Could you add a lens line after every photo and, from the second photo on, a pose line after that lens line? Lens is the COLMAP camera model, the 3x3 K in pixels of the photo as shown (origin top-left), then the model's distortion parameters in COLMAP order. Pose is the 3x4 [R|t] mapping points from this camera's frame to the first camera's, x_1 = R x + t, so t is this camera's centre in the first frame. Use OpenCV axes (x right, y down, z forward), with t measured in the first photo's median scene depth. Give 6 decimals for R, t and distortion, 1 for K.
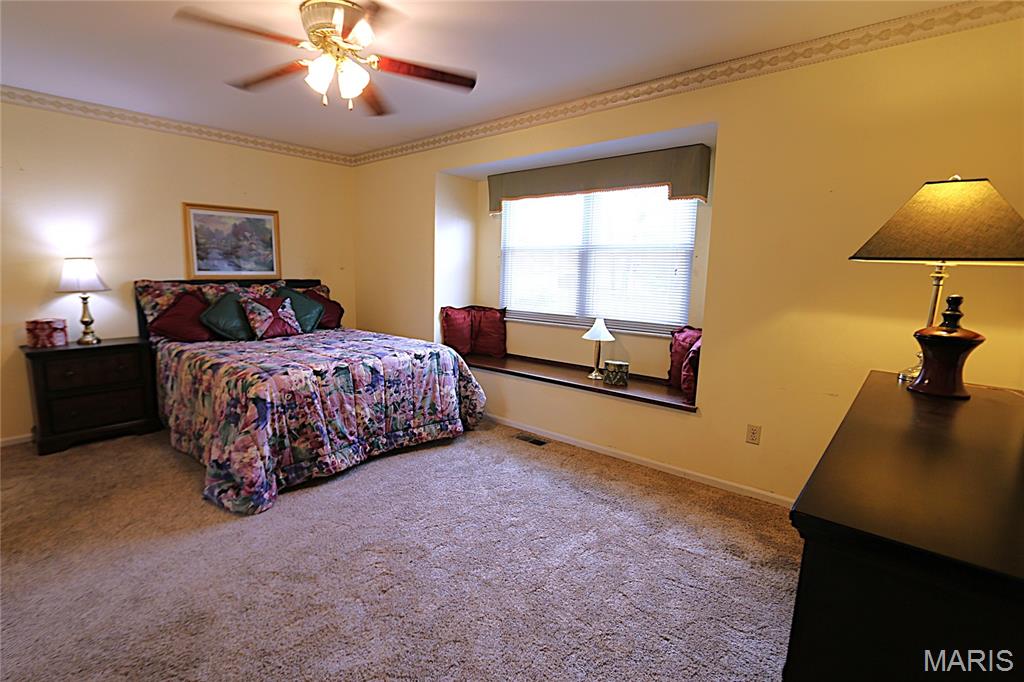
lens RADIAL K [[483.2, 0, 509.0], [0, 483.2, 353.4], [0, 0, 1]] dist [-0.002011, -0.000282]
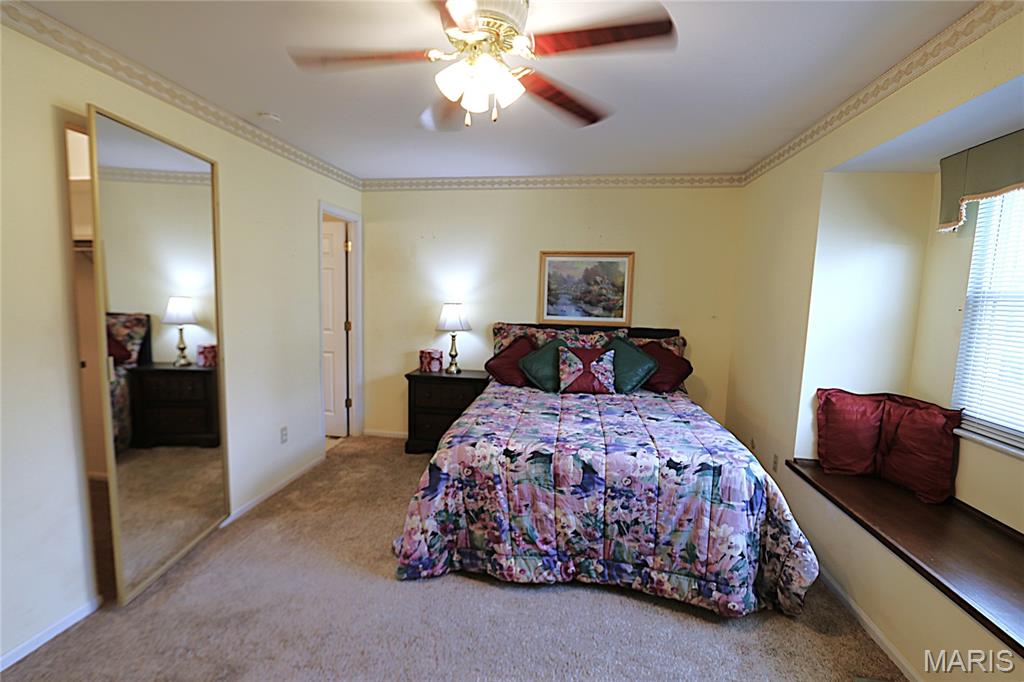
lens RADIAL K [[483.2, 0, 509.0], [0, 483.2, 353.4], [0, 0, 1]] dist [-0.002011, -0.000282]
pose [[0.522914, 0.109680, -0.845300, 0.226366], [-0.164492, 0.986031, 0.026183, -0.121242], [0.836363, 0.125354, 0.533650, 0.451597]]
